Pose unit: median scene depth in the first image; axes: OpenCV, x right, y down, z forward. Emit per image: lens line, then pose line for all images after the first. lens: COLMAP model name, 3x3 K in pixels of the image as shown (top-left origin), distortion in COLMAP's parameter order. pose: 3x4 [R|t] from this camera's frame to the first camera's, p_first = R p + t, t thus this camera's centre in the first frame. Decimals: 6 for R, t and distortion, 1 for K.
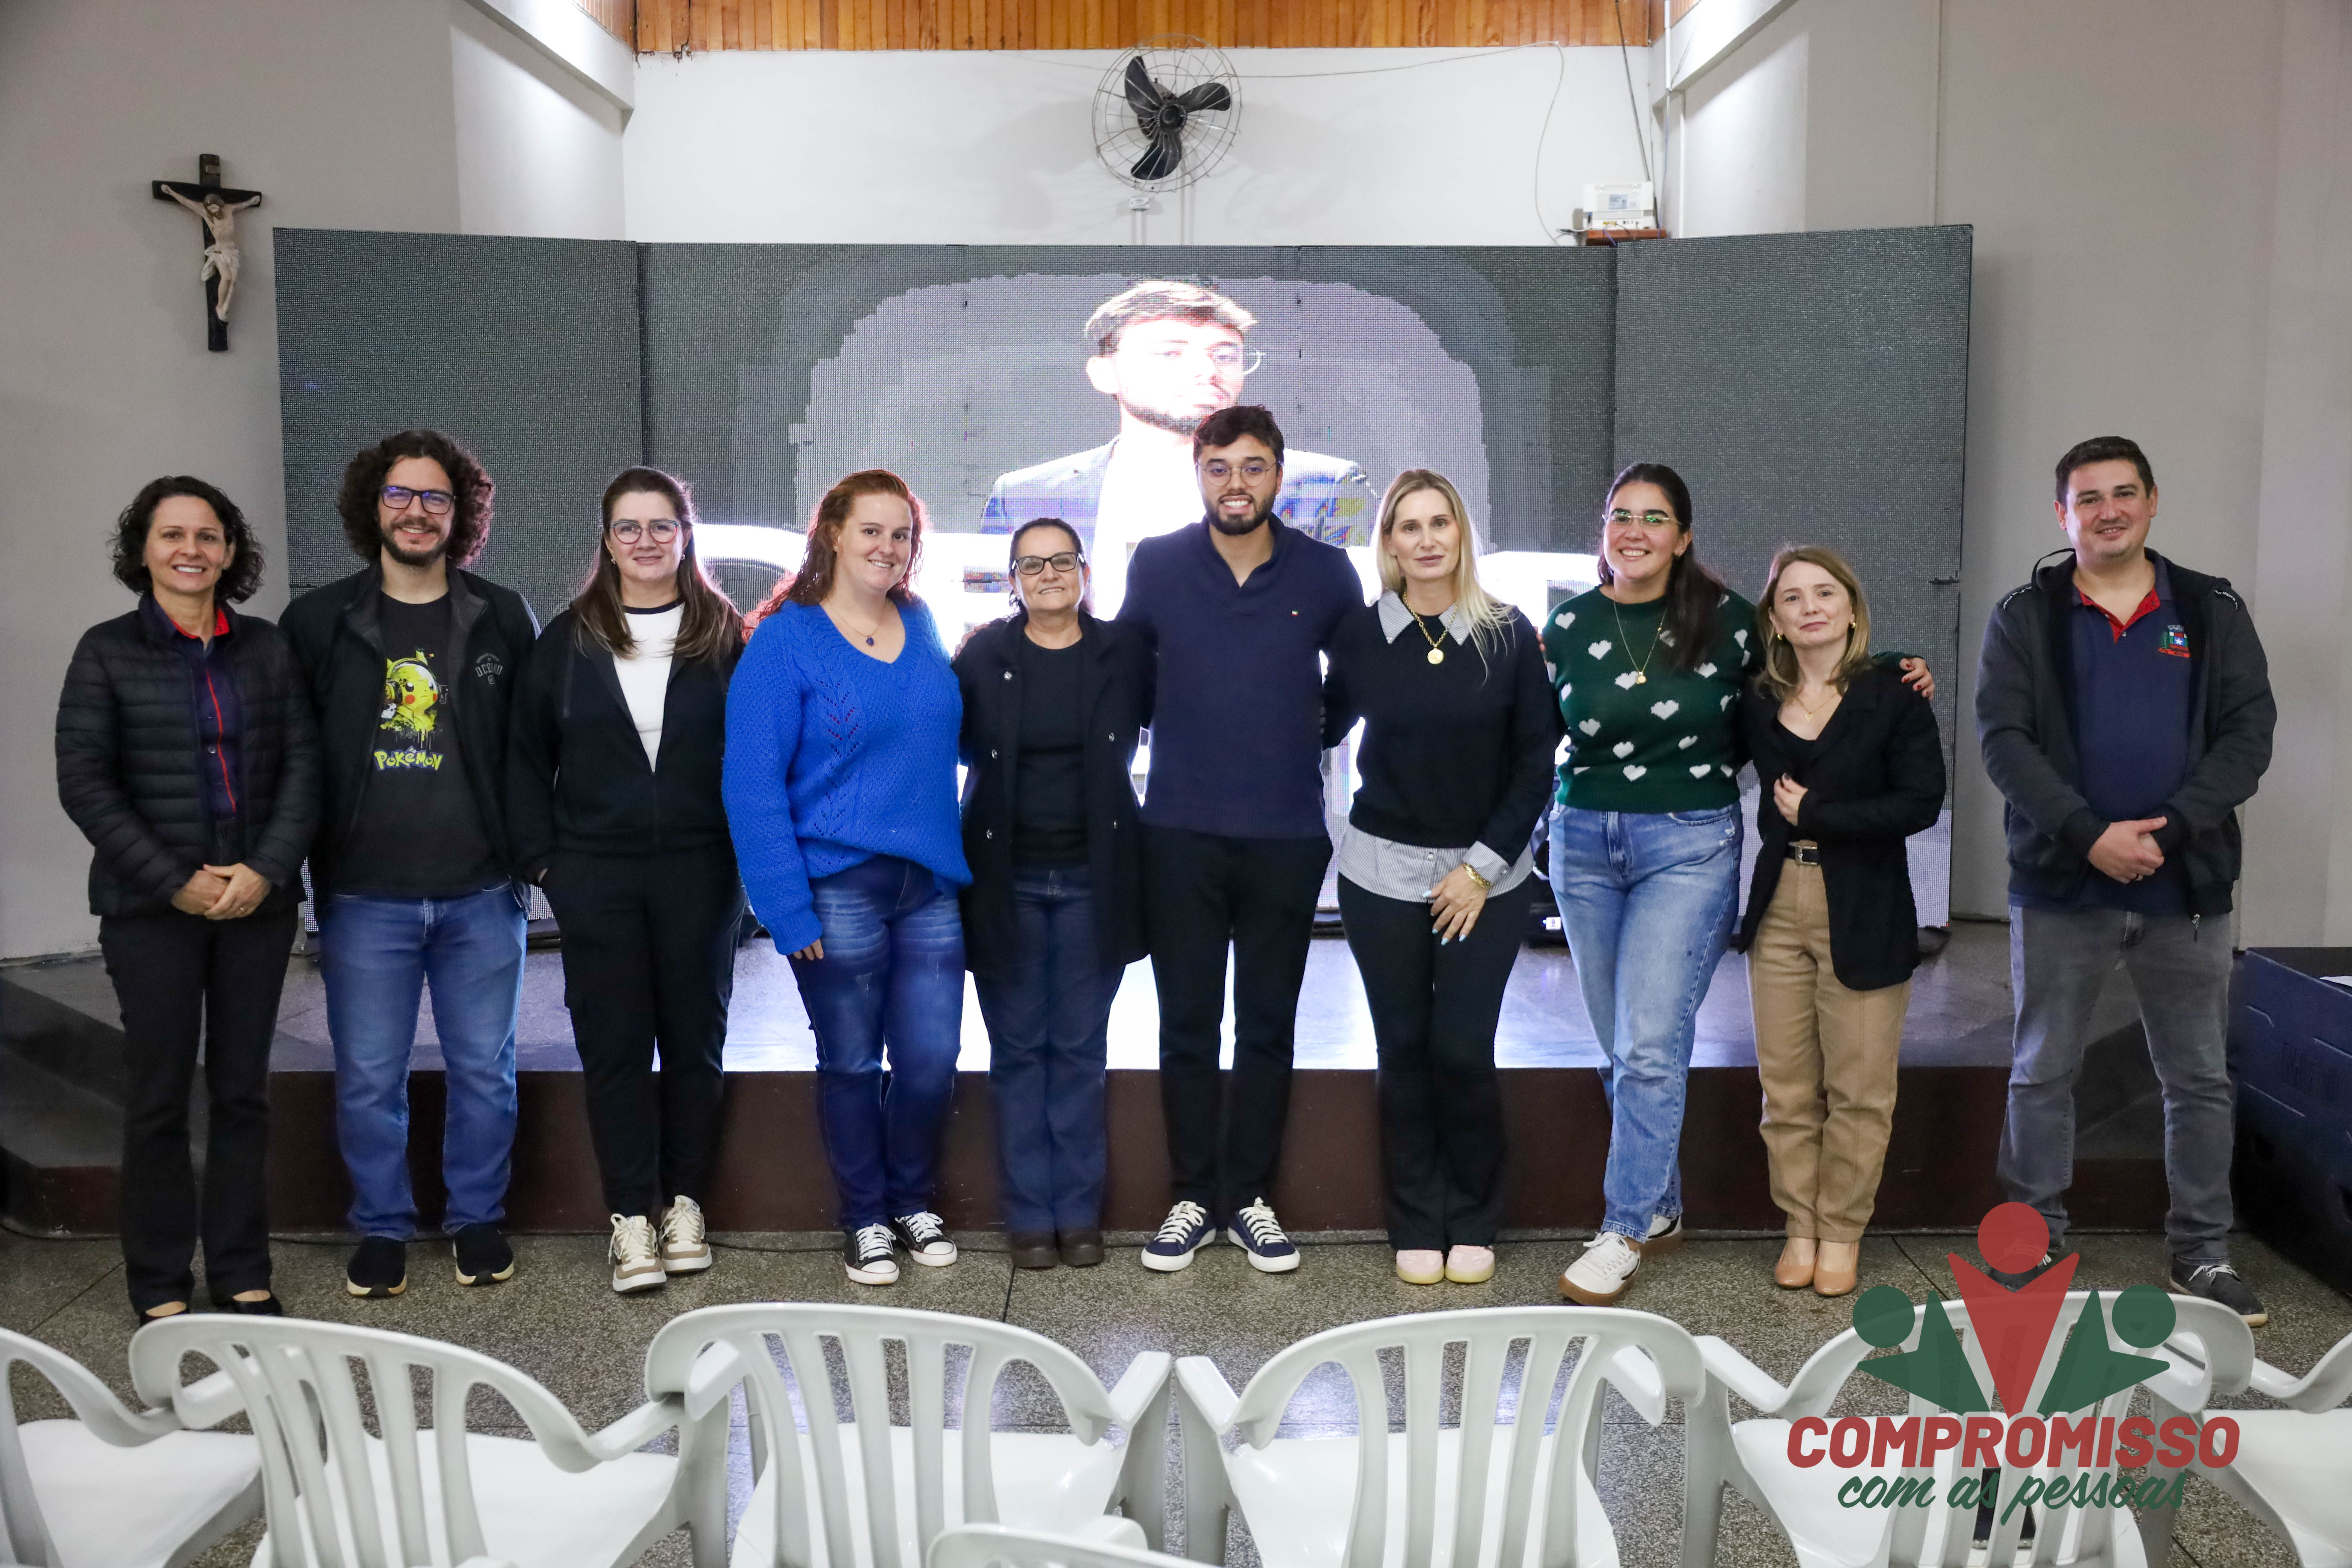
lens RADIAL K [[2403.8, 0, 1176.0], [0, 2403.8, 784.0], [0, 0, 1]] dist [0.007437, 0.033992]
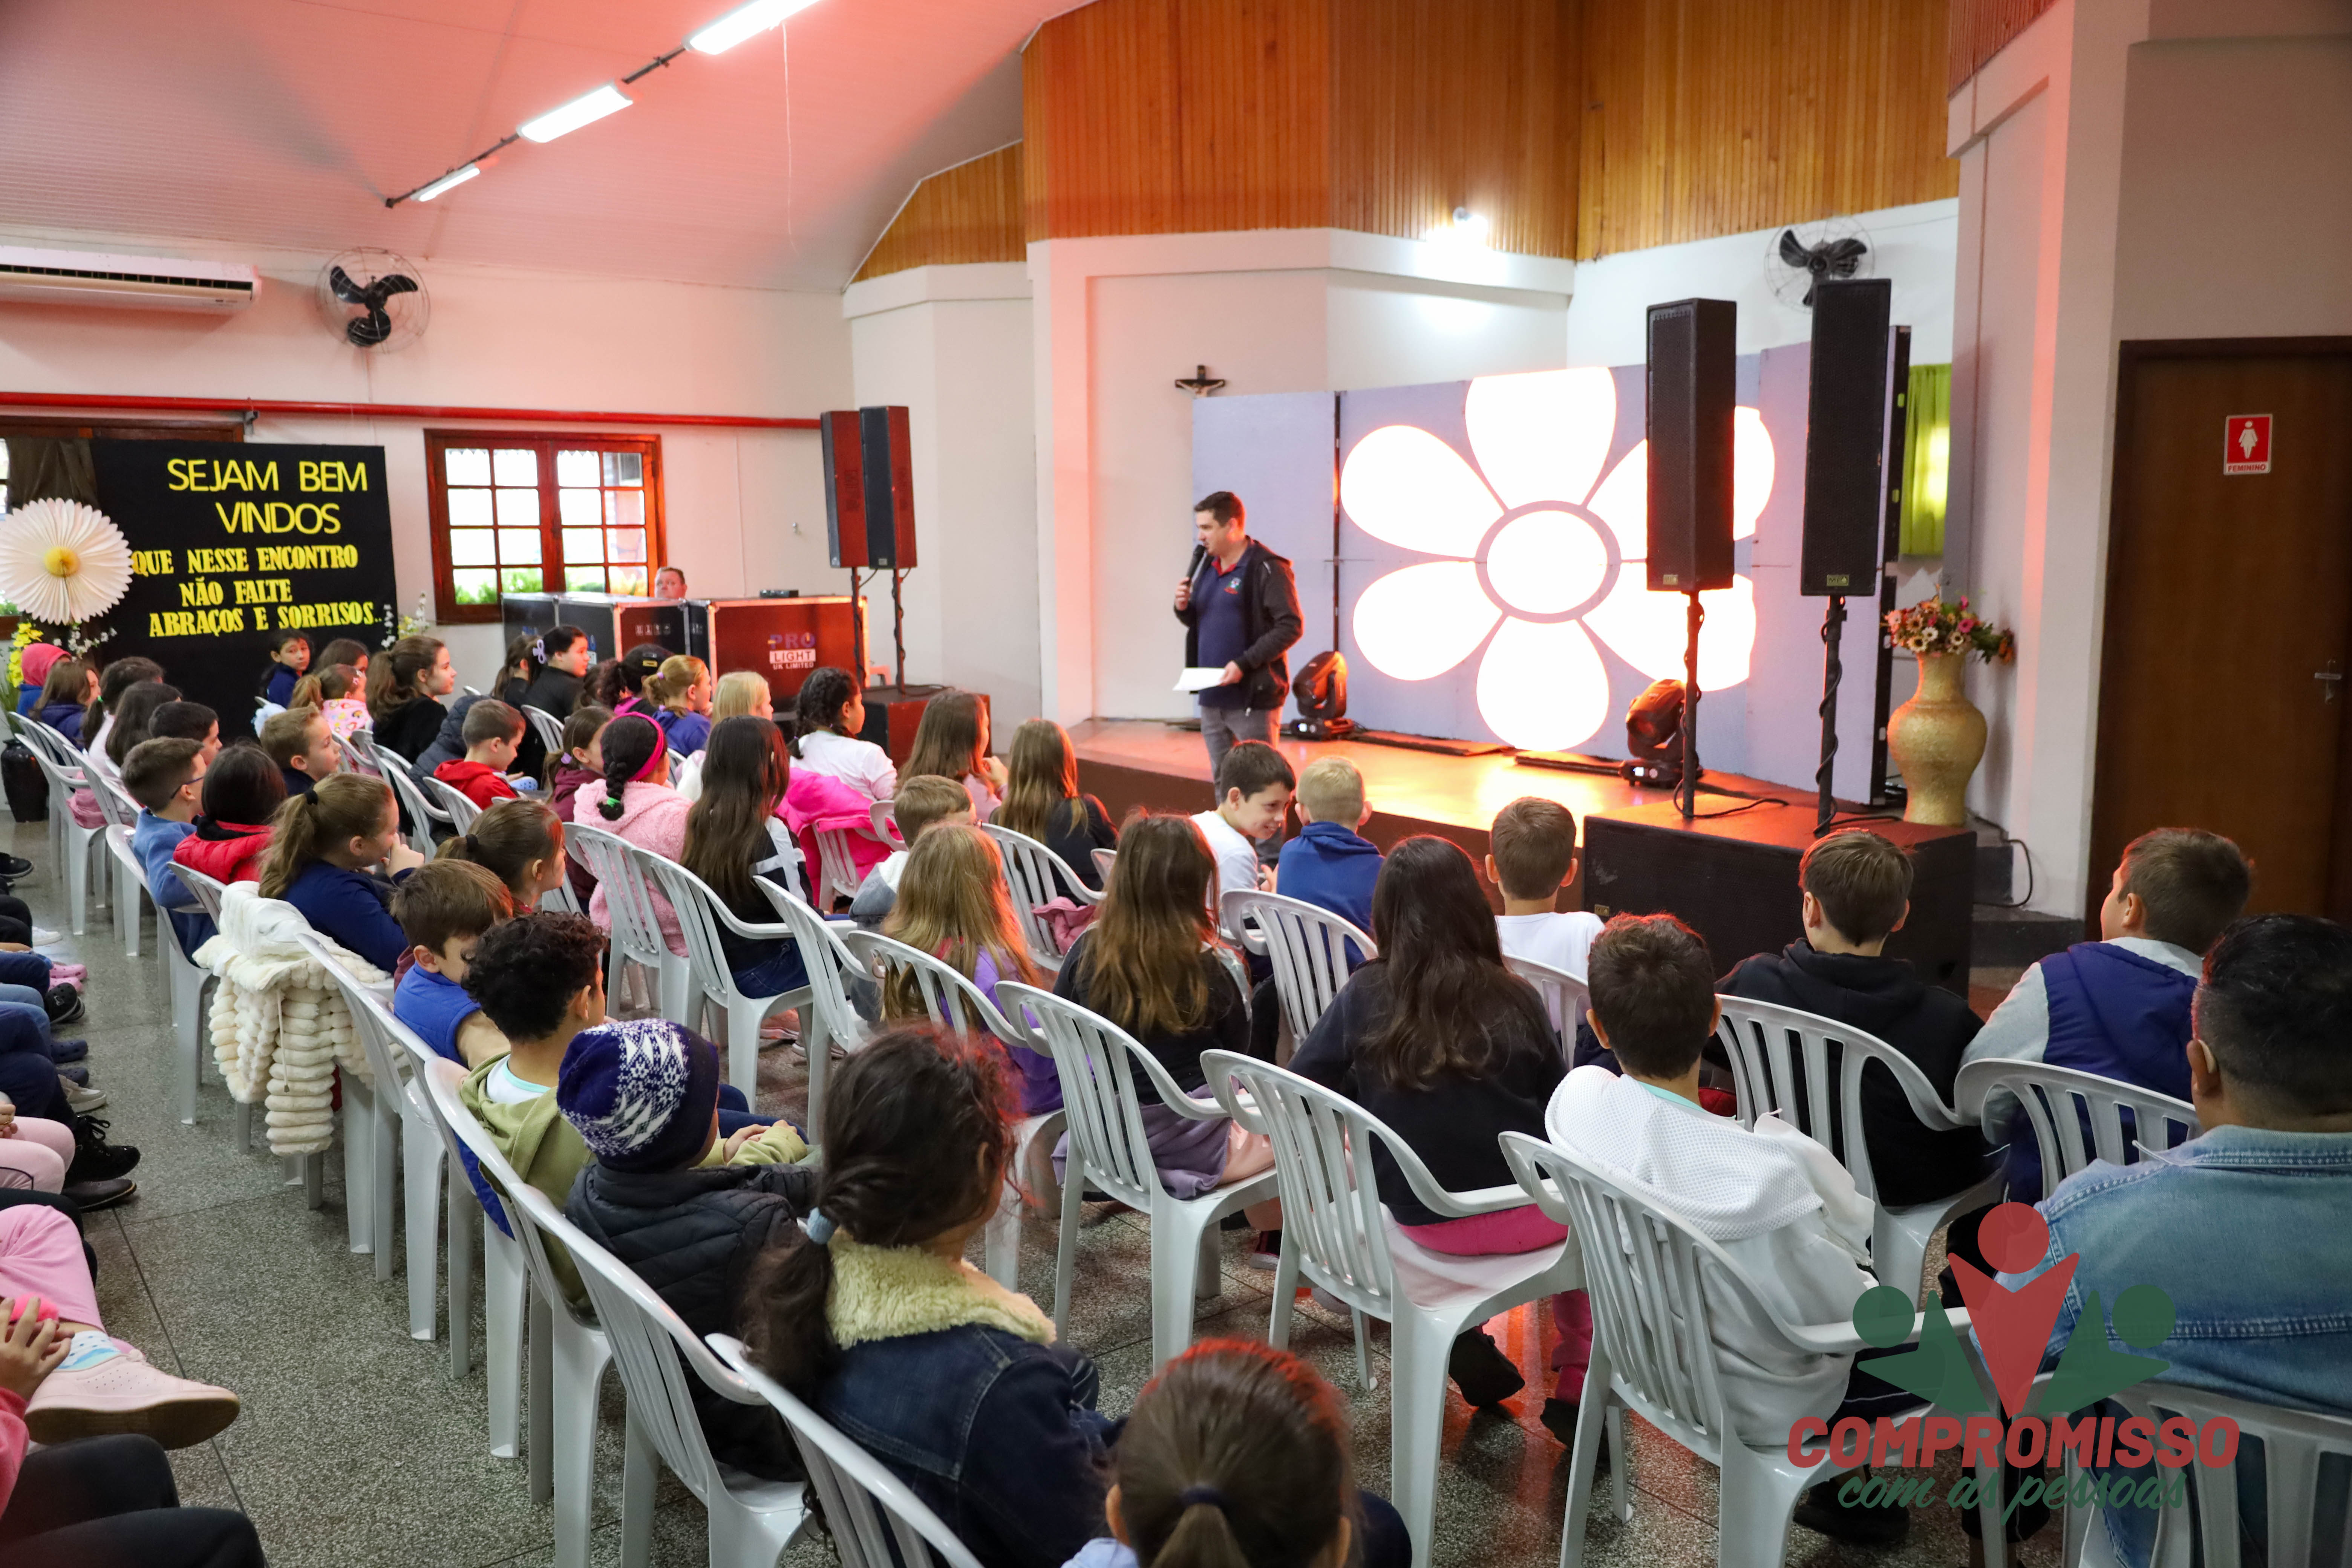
lens RADIAL K [[1847.5, 0, 1176.0], [0, 1847.5, 784.0], [0, 0, 1]] dist [0.035148, 0.005399]
pose [[0.607753, 0.104322, -0.787244, 0.731201], [-0.086567, 0.994129, 0.064907, 0.011929], [0.789394, 0.028702, 0.613216, -0.046285]]
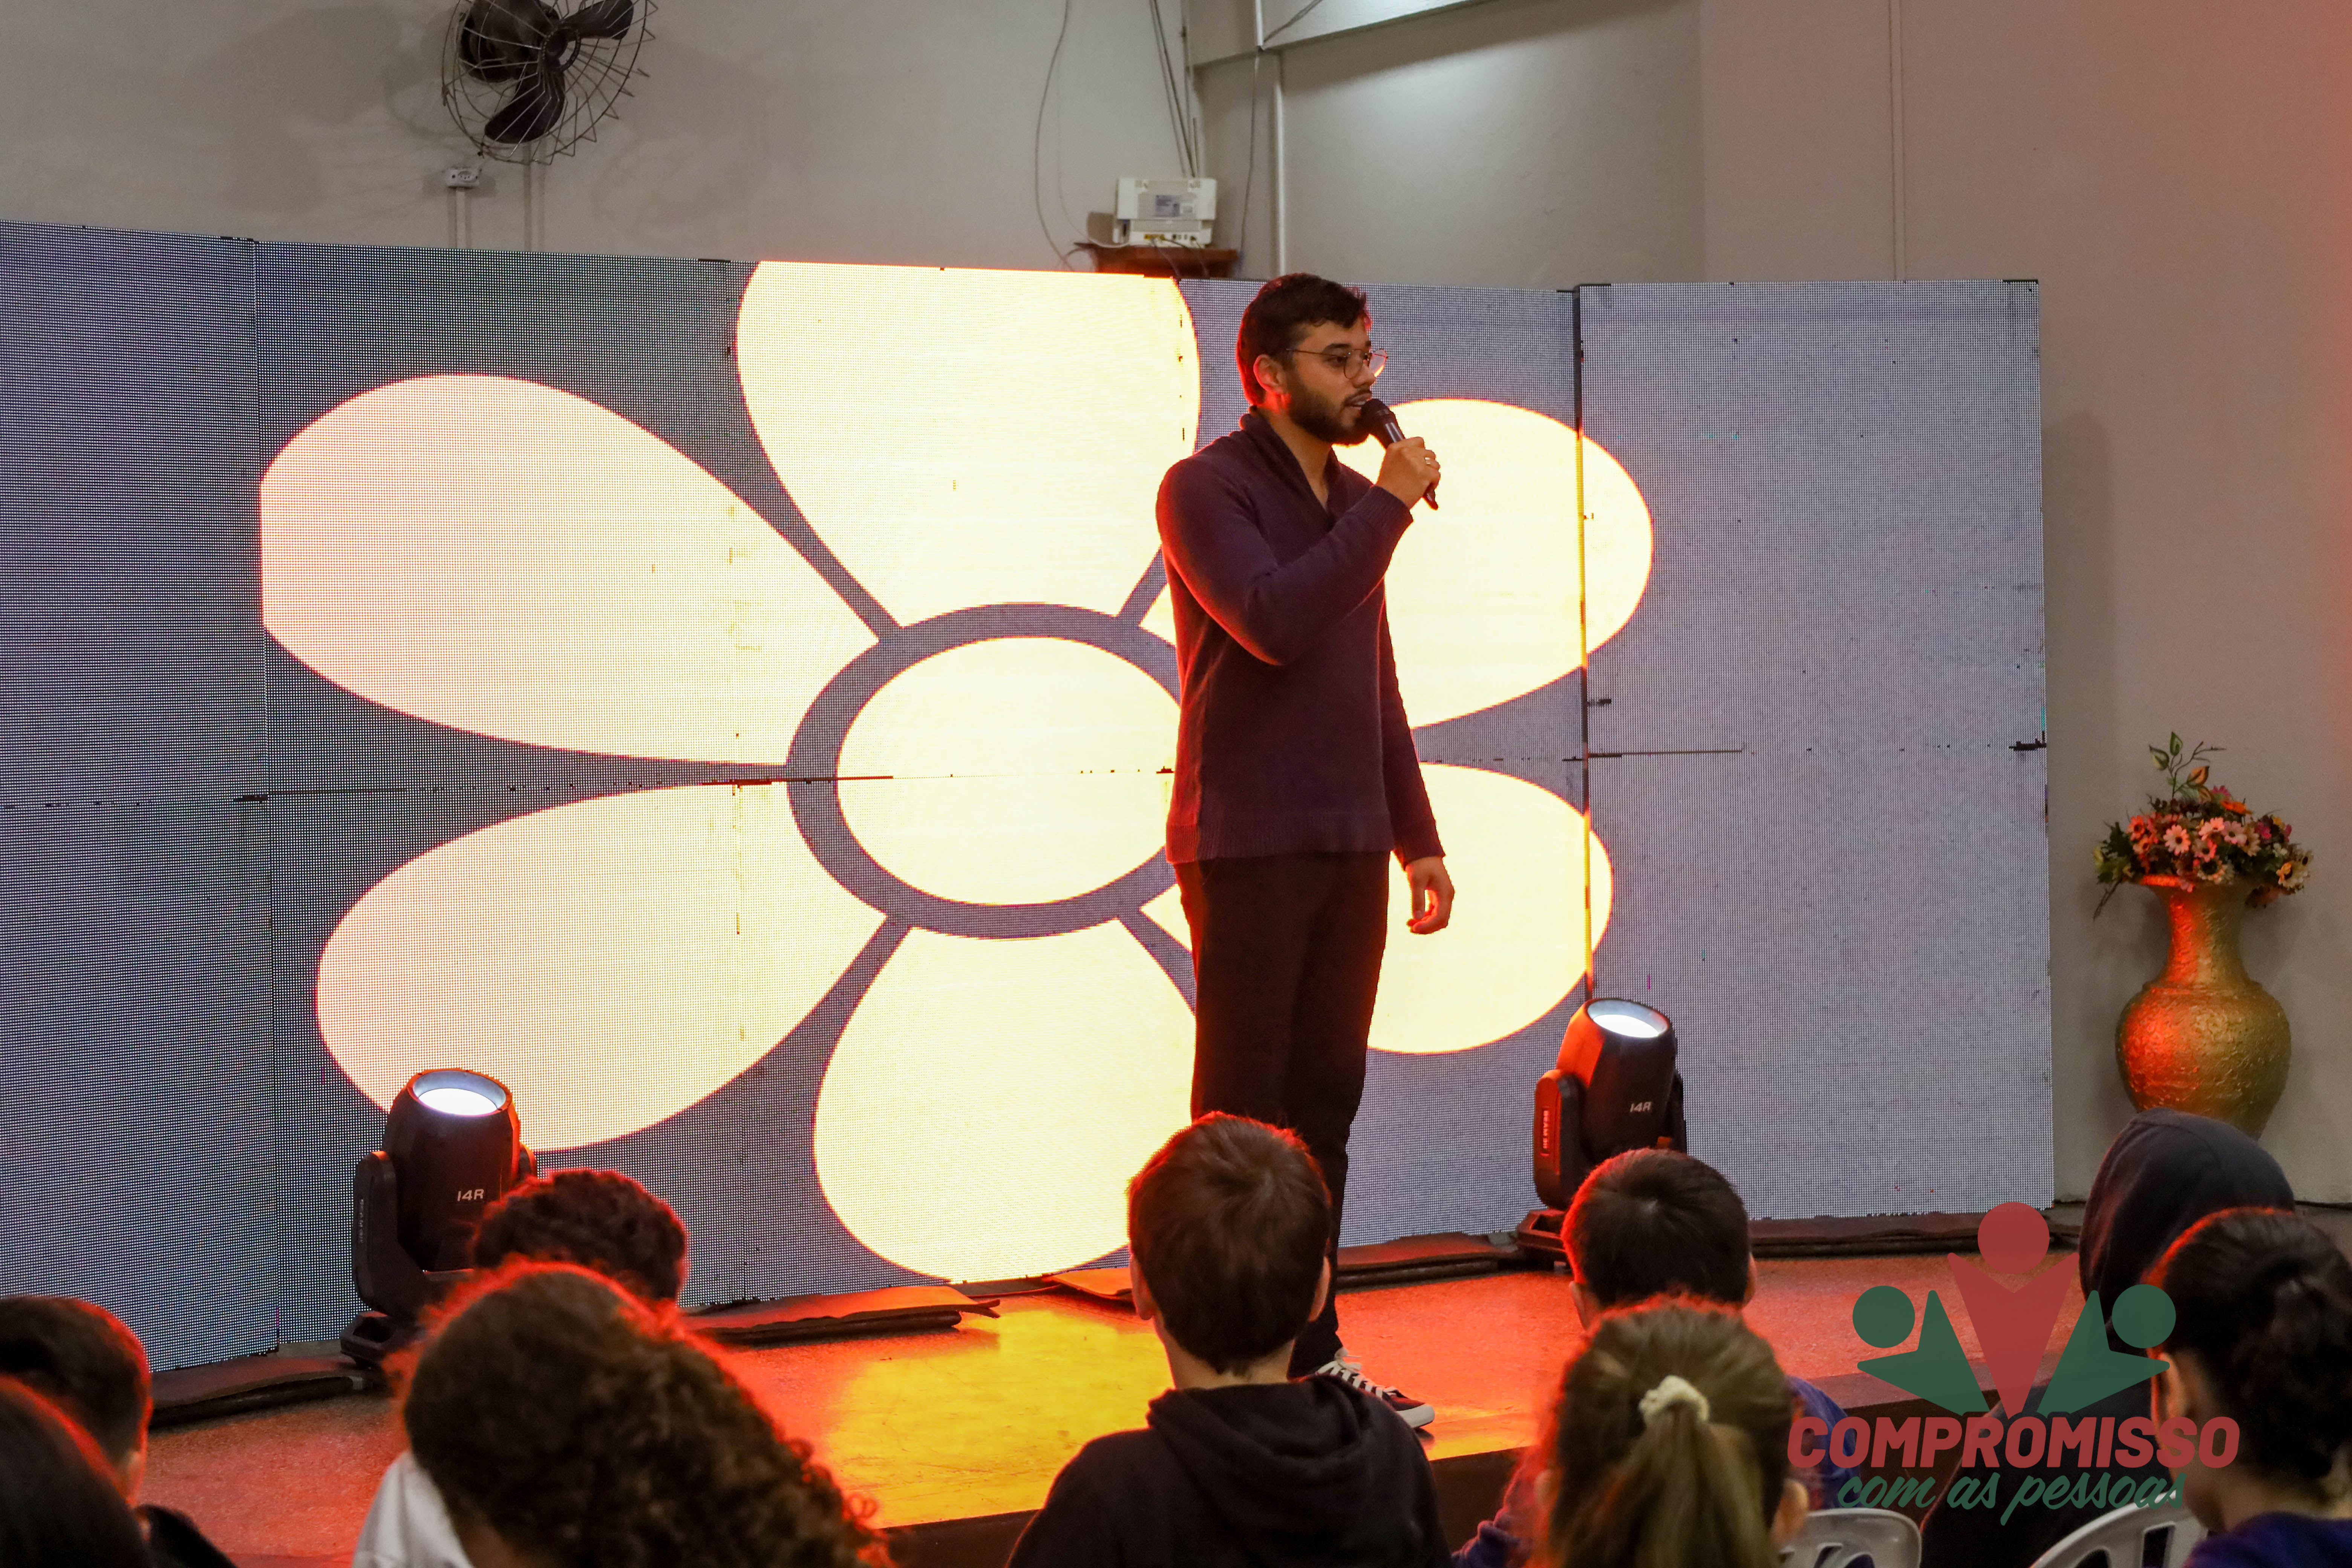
lens RADIAL K [[4445.4, 0, 1172.1], [0, 4445.4, 743.0], [0, 0, 1]] dist [-0.012990, -0.207899]
pose [[0.869699, -0.022166, 0.493085, -0.438335], [0.072300, 0.993937, -0.082842, 0.007728], [-0.488259, 0.107697, 0.866028, -0.050062]]
